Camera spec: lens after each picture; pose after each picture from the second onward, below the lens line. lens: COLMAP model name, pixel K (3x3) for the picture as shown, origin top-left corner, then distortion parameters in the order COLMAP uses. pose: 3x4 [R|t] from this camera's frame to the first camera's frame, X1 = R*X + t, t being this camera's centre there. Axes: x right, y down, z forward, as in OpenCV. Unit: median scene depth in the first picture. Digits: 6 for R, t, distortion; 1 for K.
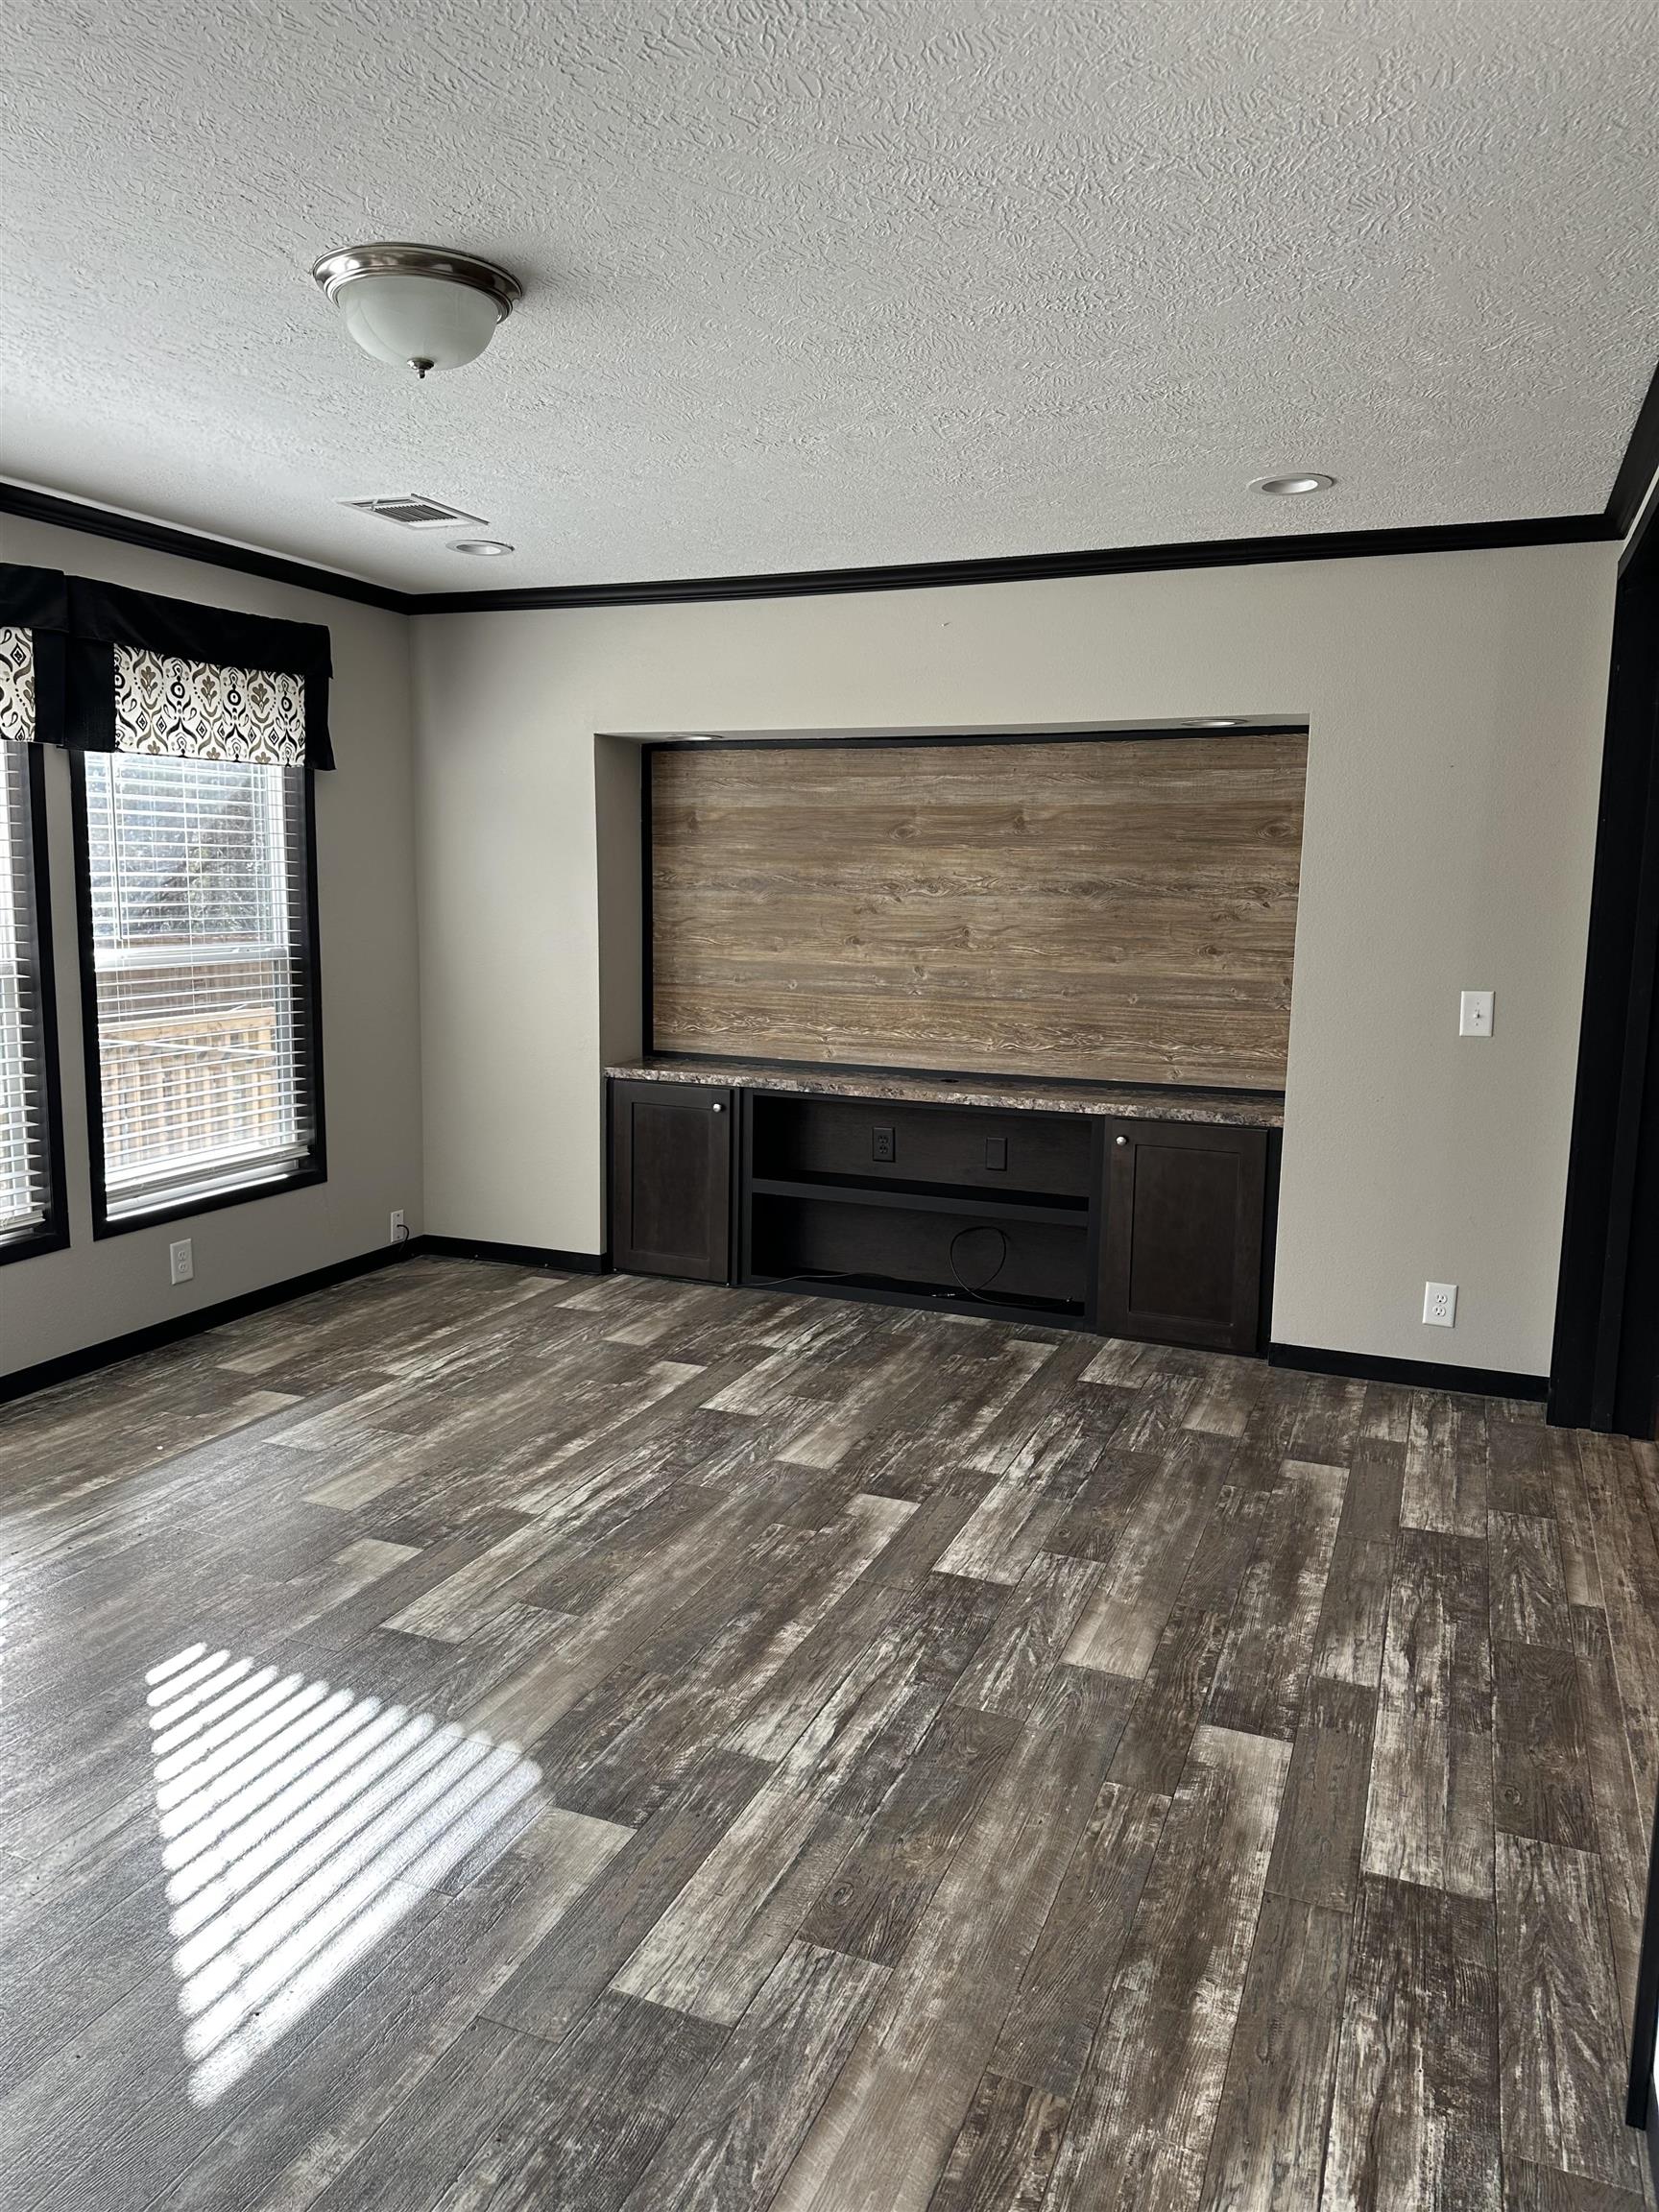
lens RADIAL K [[1543.0, 0, 827.4], [0, 1543.0, 1104.4], [0, 0, 1]] dist [0.034076, -0.027040]
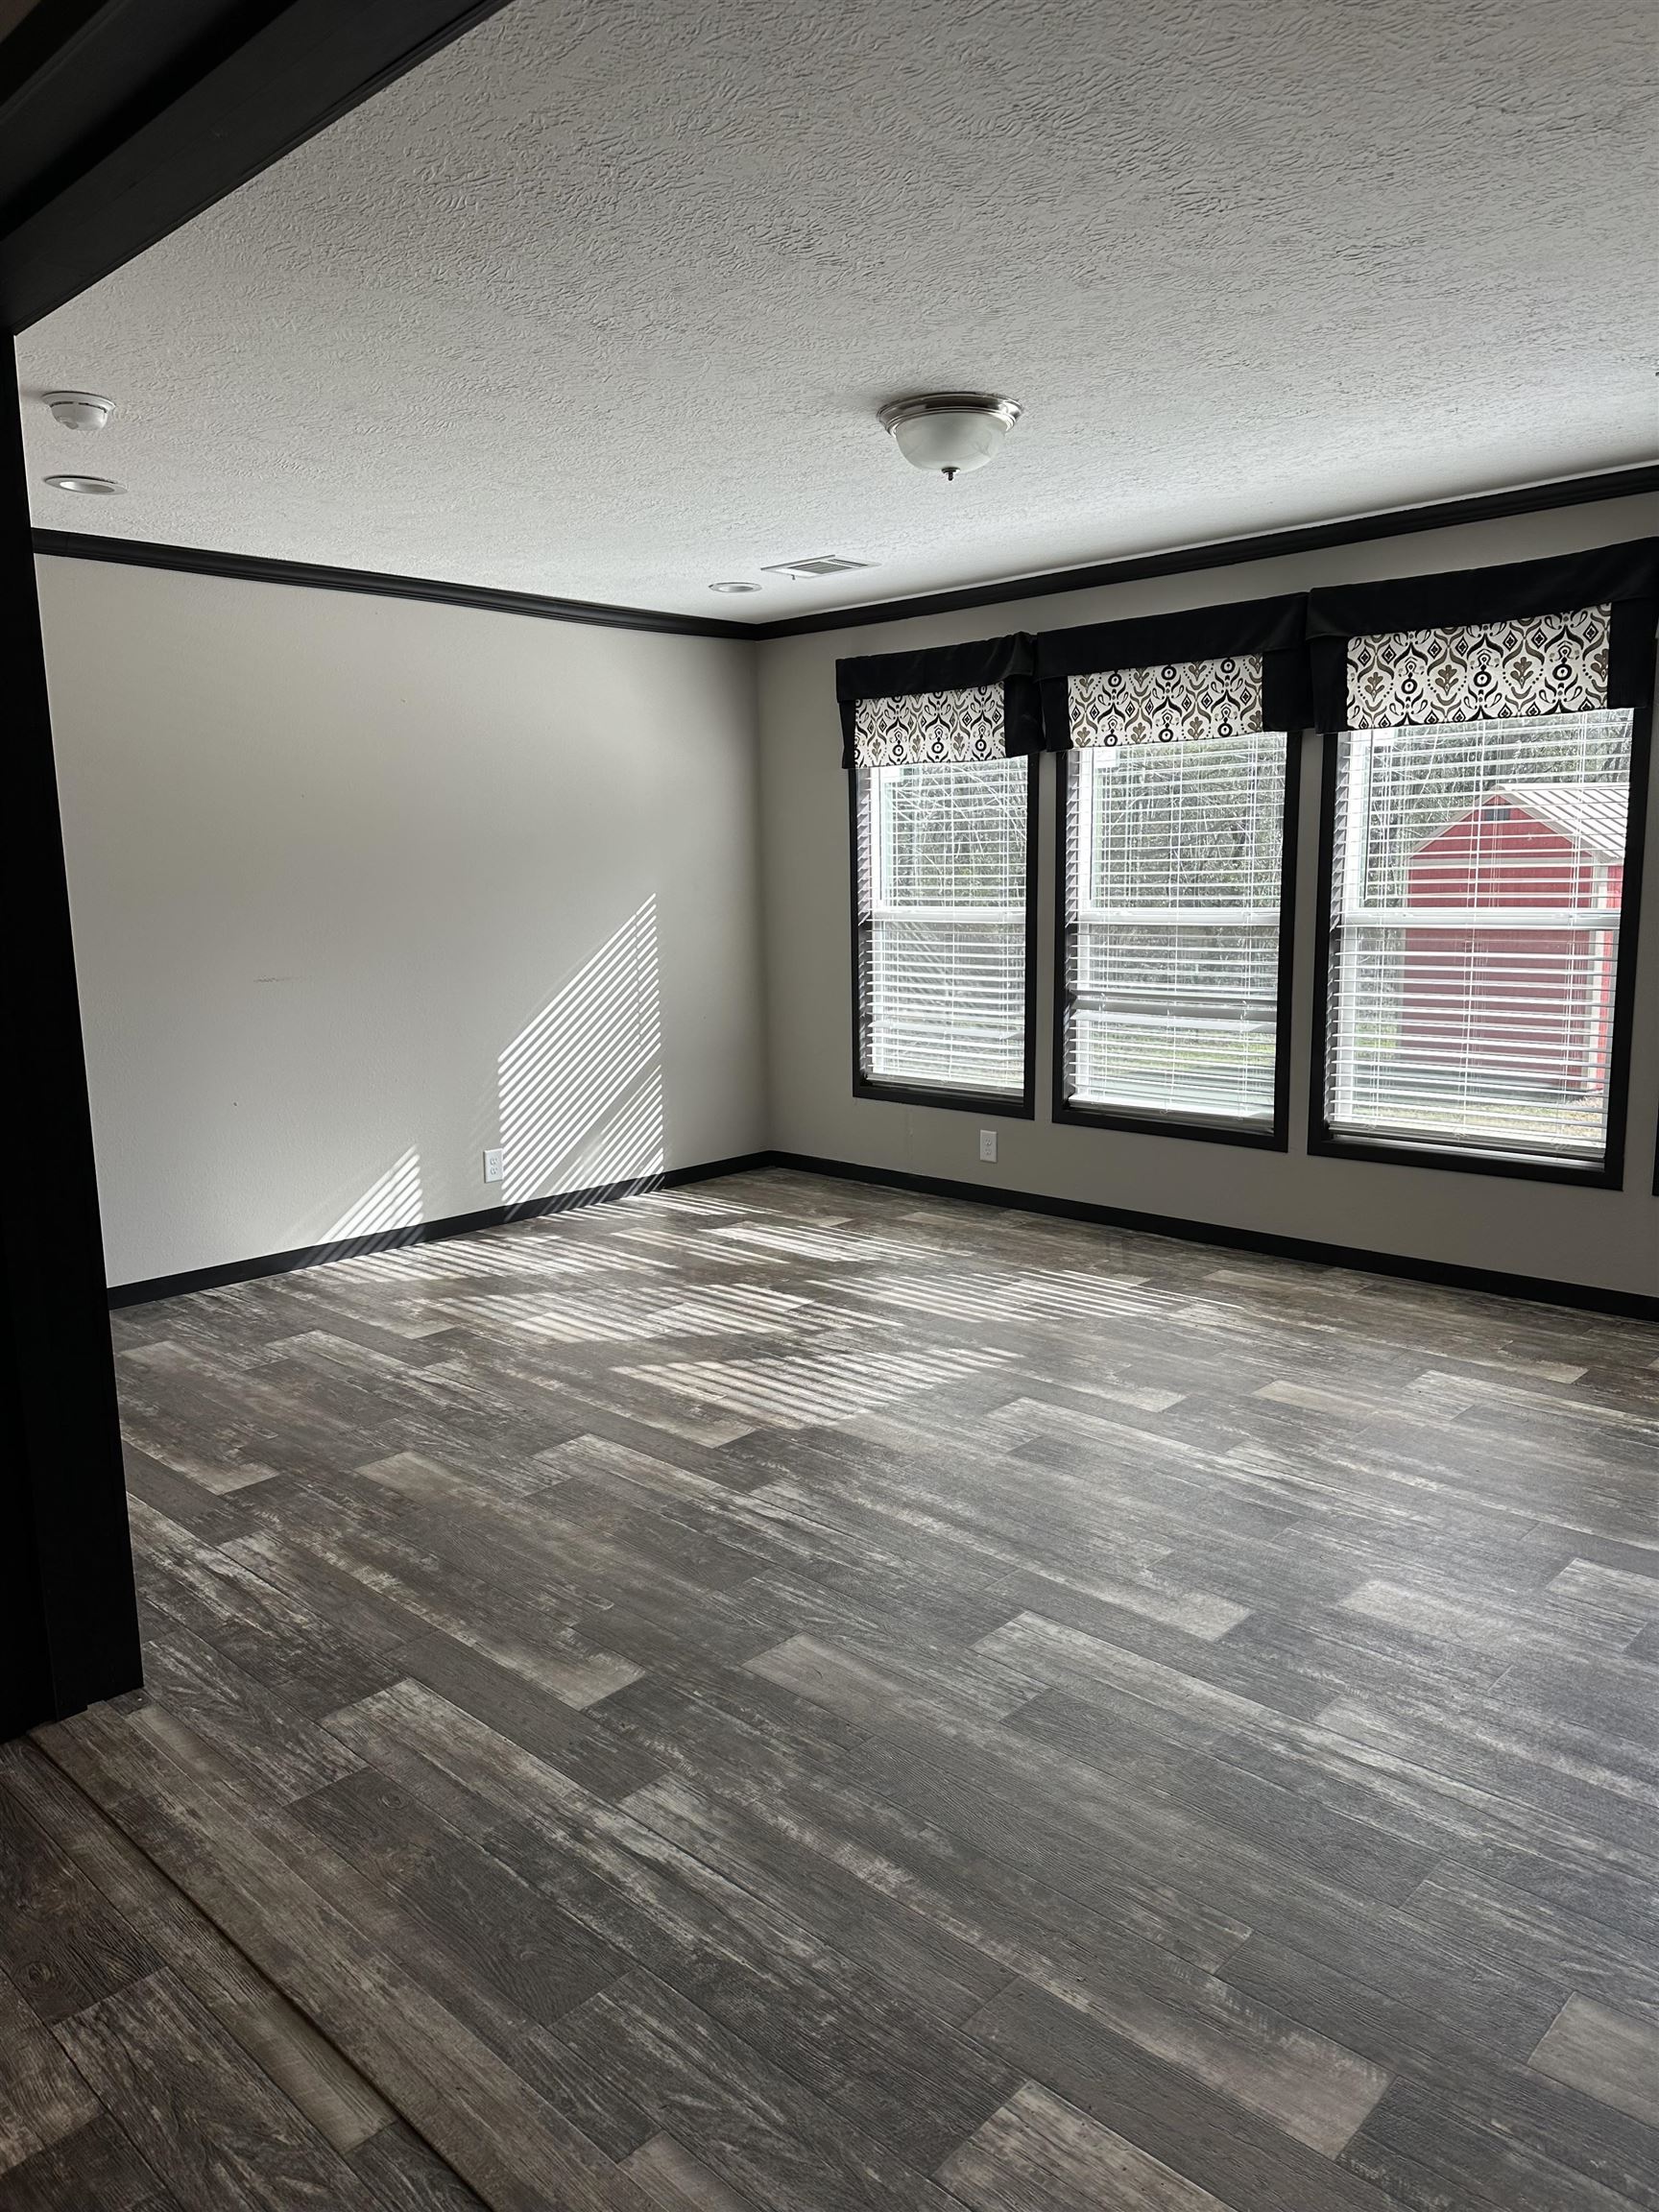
lens RADIAL K [[1543.0, 0, 827.4], [0, 1543.0, 1104.4], [0, 0, 1]] dist [0.034076, -0.027040]
pose [[-0.367854, 0.140018, -0.919281, 0.865683], [-0.123679, 0.972448, 0.197607, -0.161777], [0.921622, 0.186387, -0.340402, 1.265127]]
